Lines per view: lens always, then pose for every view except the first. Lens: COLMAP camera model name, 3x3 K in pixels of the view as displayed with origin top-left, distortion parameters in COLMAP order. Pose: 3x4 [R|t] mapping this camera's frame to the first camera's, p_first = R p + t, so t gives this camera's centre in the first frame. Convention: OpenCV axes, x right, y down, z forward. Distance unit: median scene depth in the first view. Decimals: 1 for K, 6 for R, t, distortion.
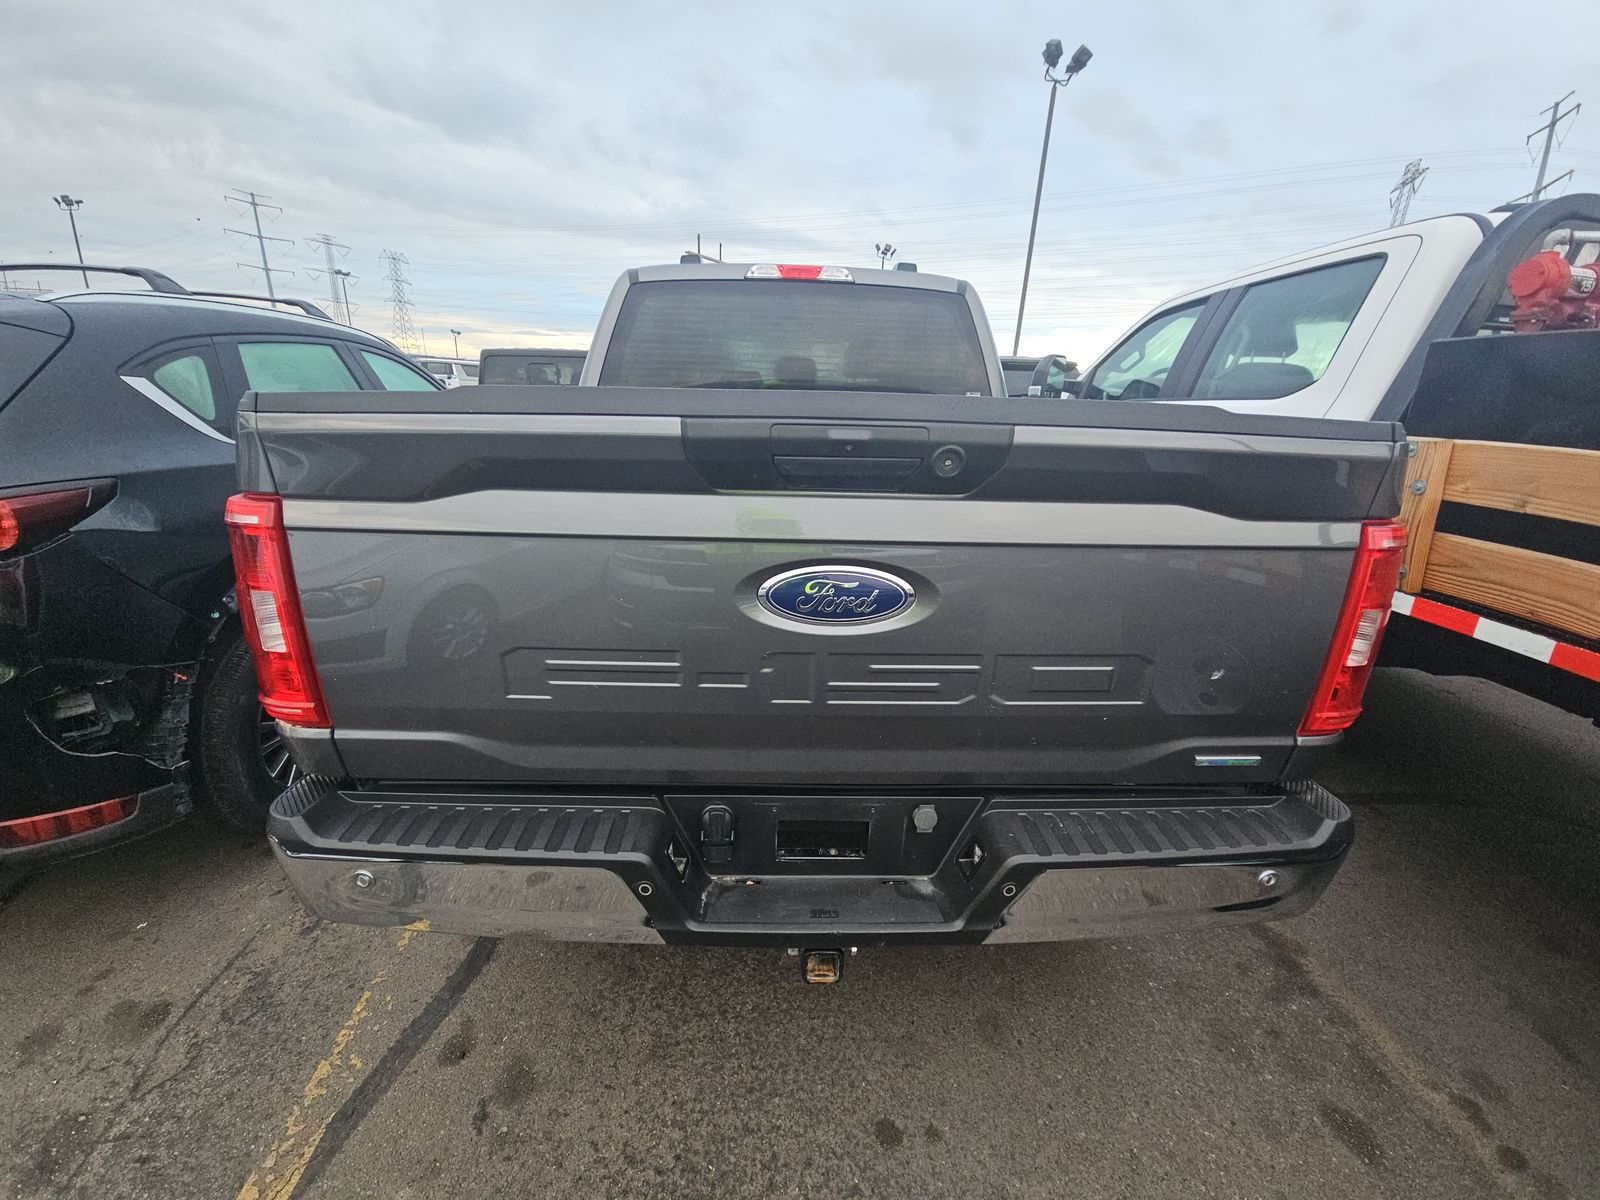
lens RADIAL K [[657.0, 0, 795.0], [0, 657.0, 598.9], [0, 0, 1]] dist [0.002292, -0.001854]
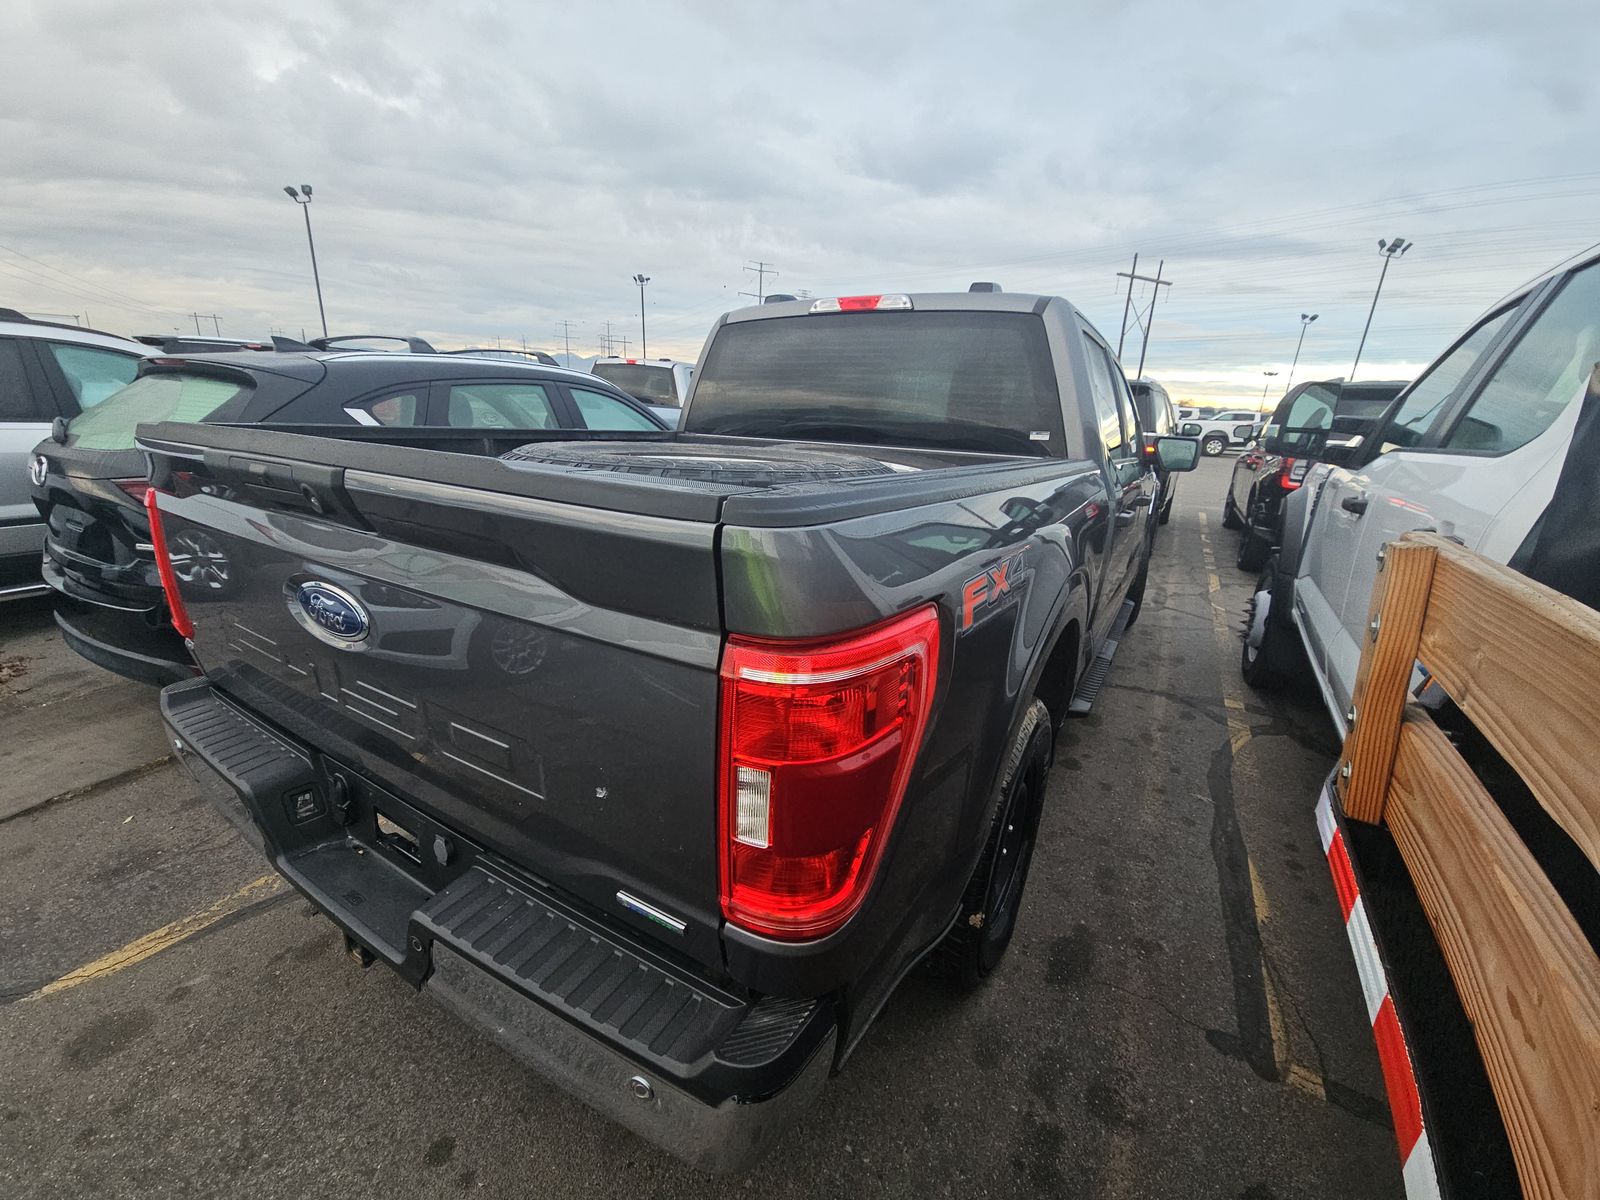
lens RADIAL K [[657.0, 0, 796.2], [0, 657.0, 598.7], [0, 0, 1]] dist [0.002292, -0.001854]
pose [[0.834597, 0.158981, -0.527421, 0.502686], [-0.179847, 0.983623, 0.011903, -0.069085], [0.520675, 0.084921, 0.849521, 0.176421]]
